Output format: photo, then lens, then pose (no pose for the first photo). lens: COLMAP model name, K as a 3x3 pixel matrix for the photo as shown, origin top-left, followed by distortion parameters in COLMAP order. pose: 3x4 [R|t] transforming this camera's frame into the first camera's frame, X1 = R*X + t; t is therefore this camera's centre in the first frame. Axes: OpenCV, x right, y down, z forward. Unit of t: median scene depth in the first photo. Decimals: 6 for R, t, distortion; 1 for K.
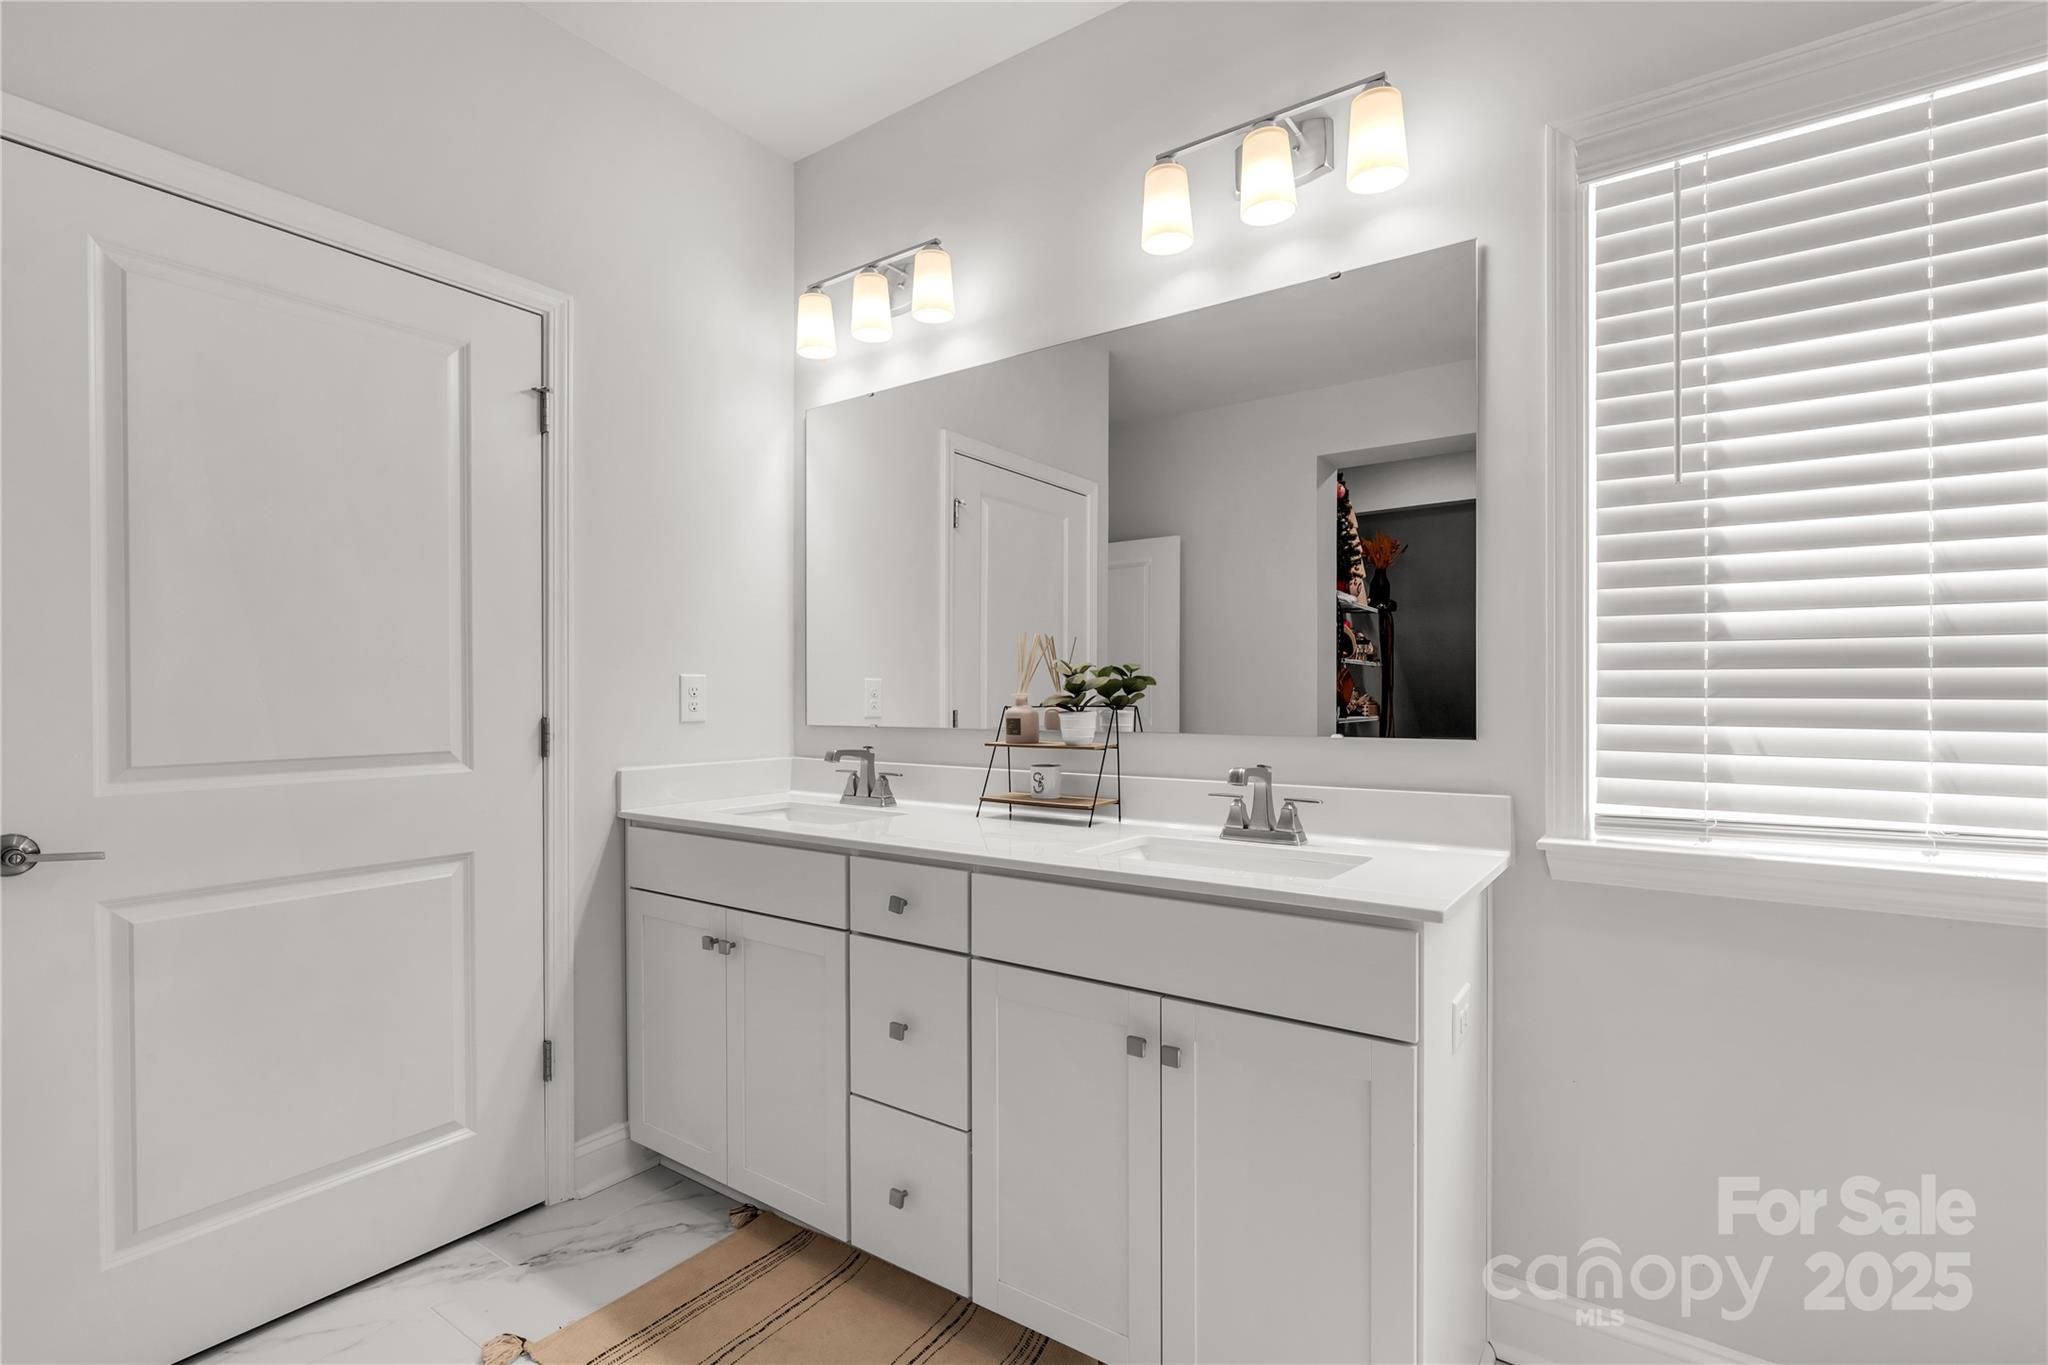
lens RADIAL K [[956.5, 0, 1023.5], [0, 956.5, 705.7], [0, 0, 1]] dist [-0.002977, -0.000747]
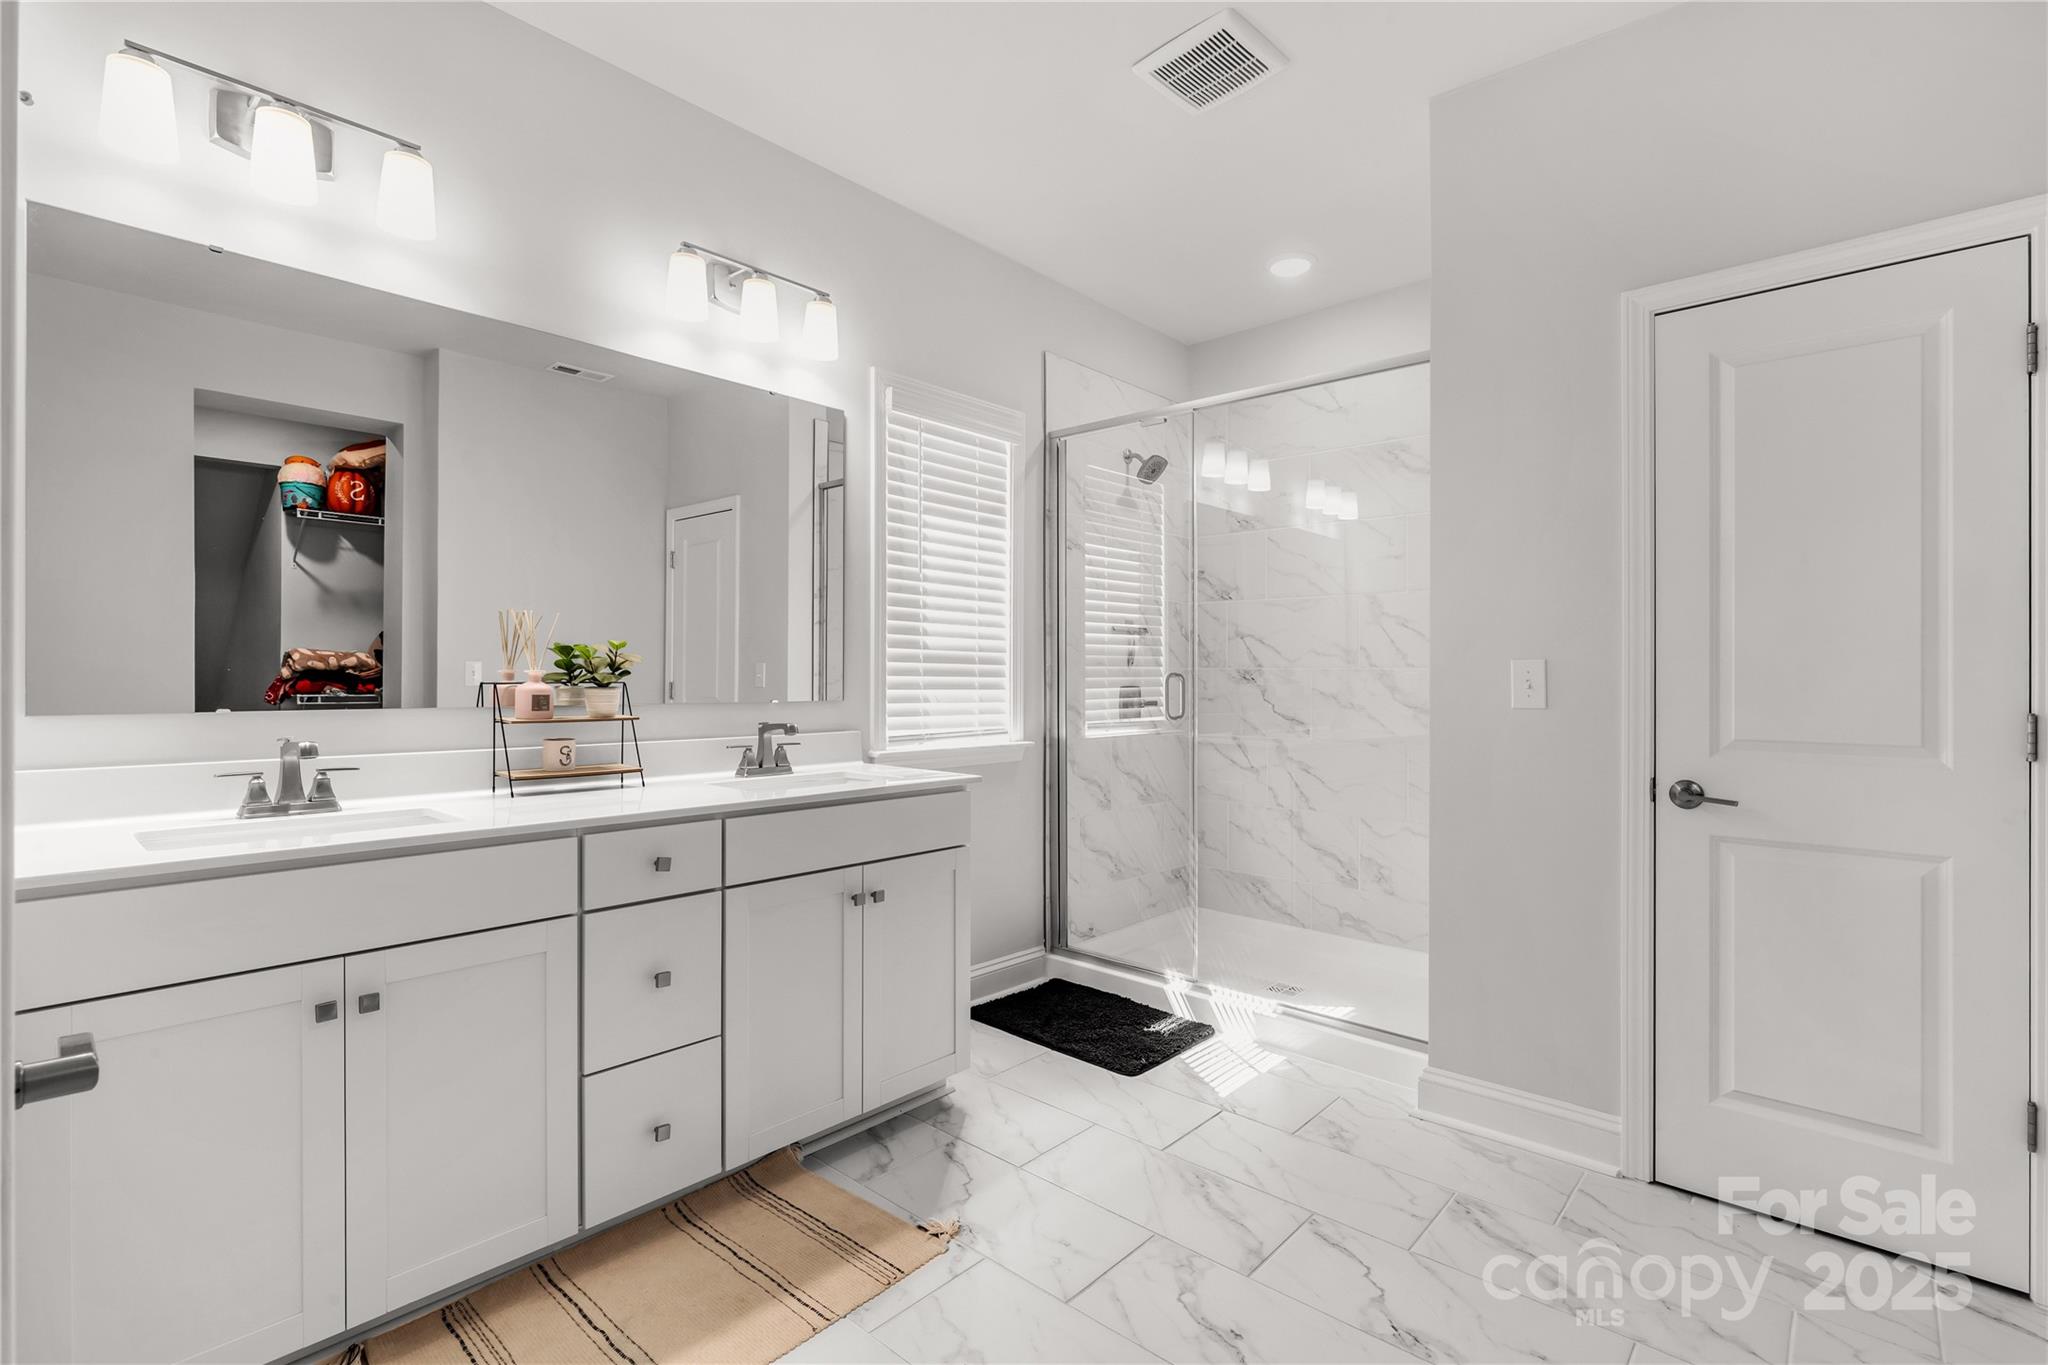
lens RADIAL K [[928.9, 0, 1024.0], [0, 928.9, 682.5], [0, 0, 1]] dist [-0.001631, -0.000129]
pose [[0.124821, -0.004290, 0.992170, -1.136227], [0.003442, 0.999987, 0.003891, -0.002237], [-0.992173, 0.002929, 0.124834, 0.456939]]
